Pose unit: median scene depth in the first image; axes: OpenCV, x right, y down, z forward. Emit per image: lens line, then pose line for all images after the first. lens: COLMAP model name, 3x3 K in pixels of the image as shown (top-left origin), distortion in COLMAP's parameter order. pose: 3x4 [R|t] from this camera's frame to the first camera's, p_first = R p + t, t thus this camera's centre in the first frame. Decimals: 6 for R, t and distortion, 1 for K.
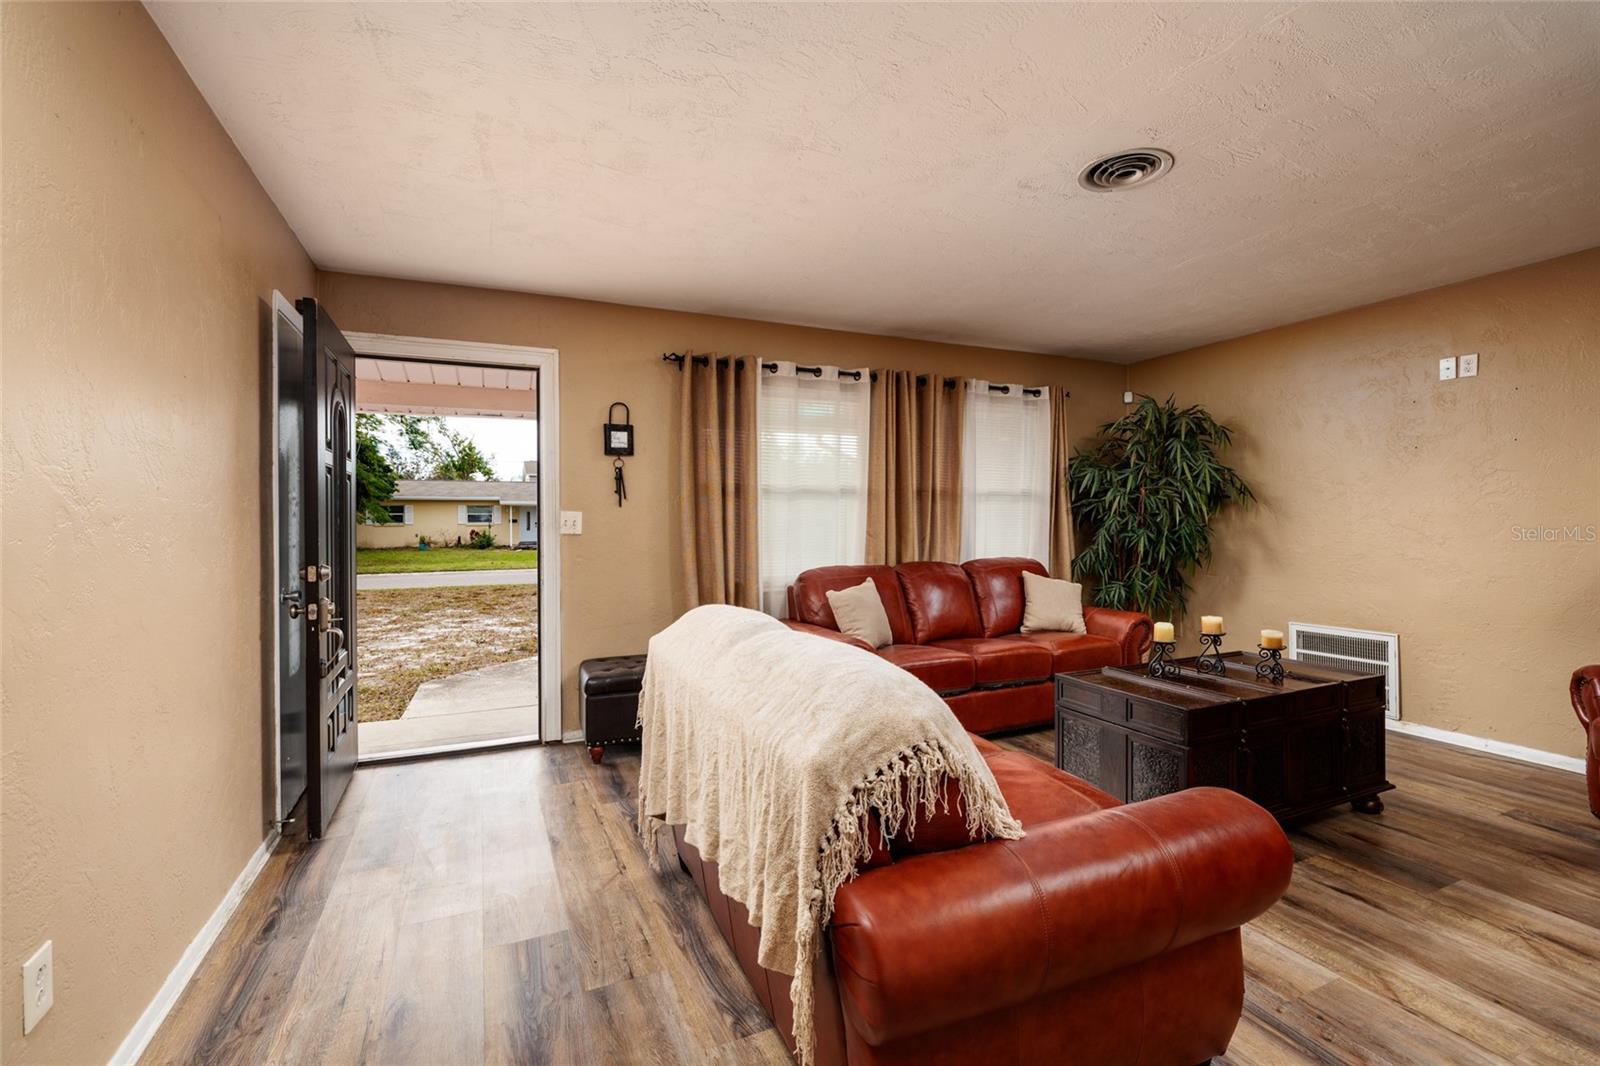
lens RADIAL K [[702.6, 0, 797.9], [0, 702.6, 522.5], [0, 0, 1]] dist [0.000205, 0.000390]
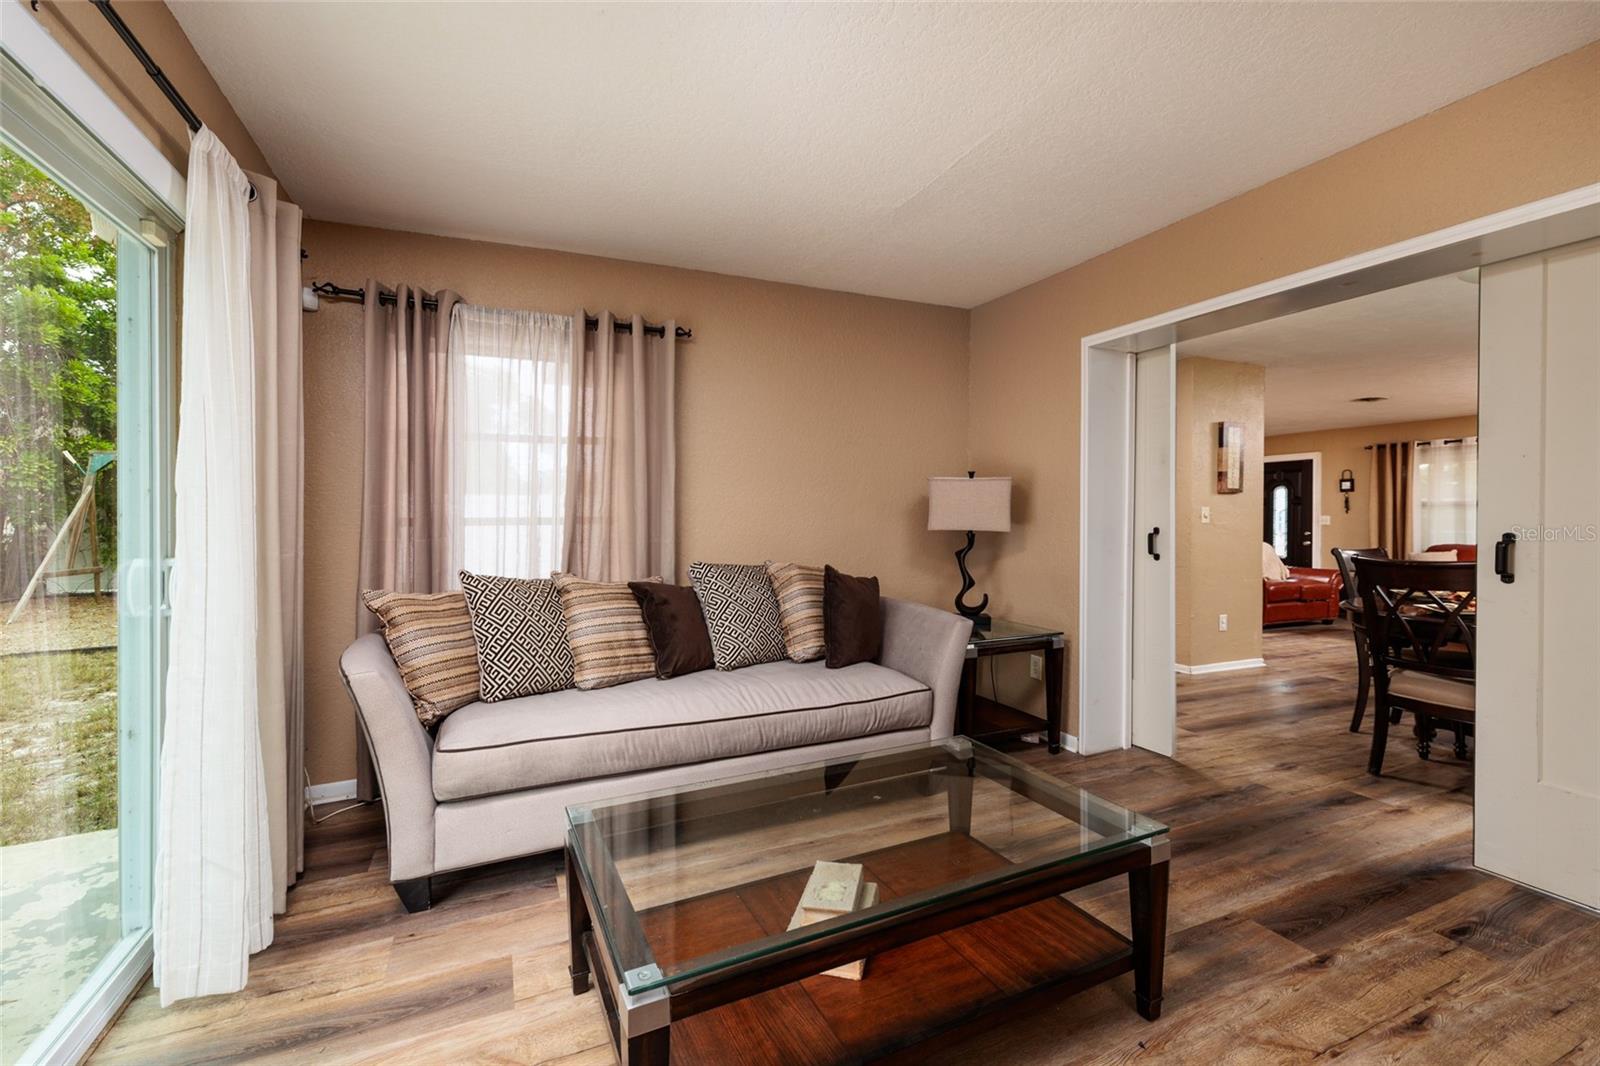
lens RADIAL K [[686.3, 0, 794.5], [0, 686.3, 534.8], [0, 0, 1]] dist [0.009219, 0.000212]
pose [[-0.010033, 0.022653, -0.999693, 2.098396], [-0.005662, 0.999726, 0.022710, 0.006356], [0.999934, 0.005888, -0.009902, -0.836088]]
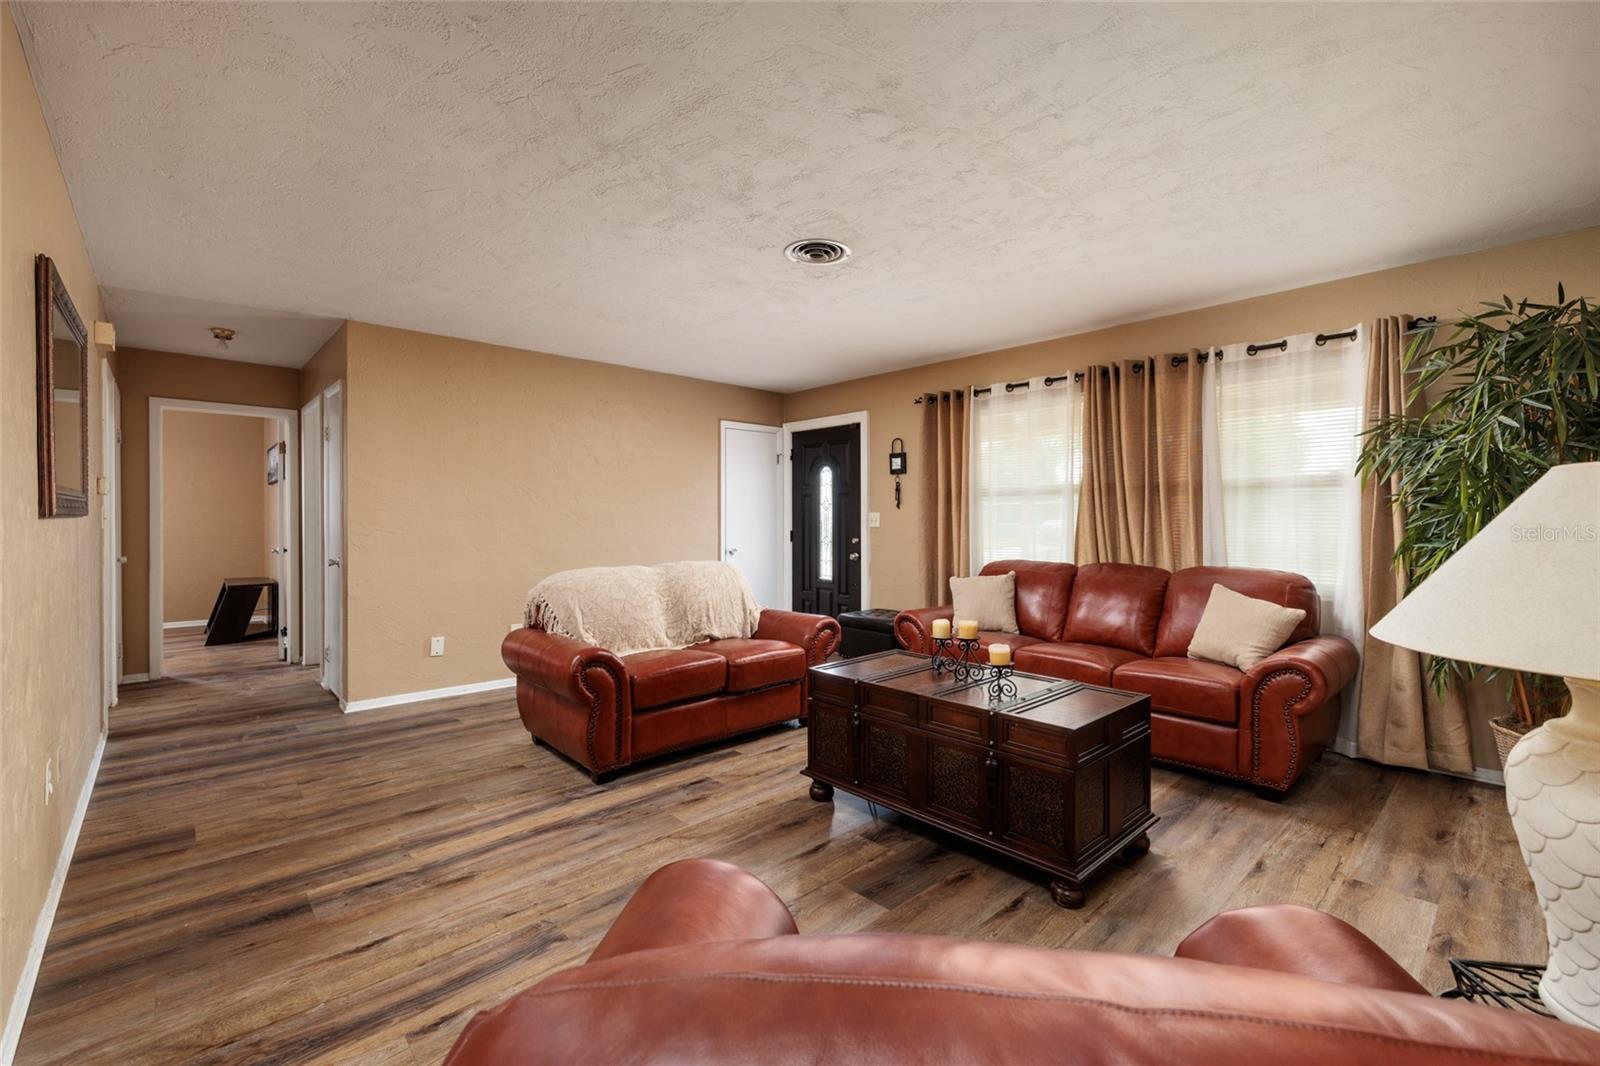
lens RADIAL K [[678.7, 0, 800.0], [0, 678.7, 533.0], [0, 0, 1]] dist [-0.001505, -0.000211]
pose [[0.315478, 0.023910, -0.948632, 1.034502], [-0.006771, 0.999714, 0.022946, -0.003863], [0.948909, -0.000816, 0.315549, 0.361506]]
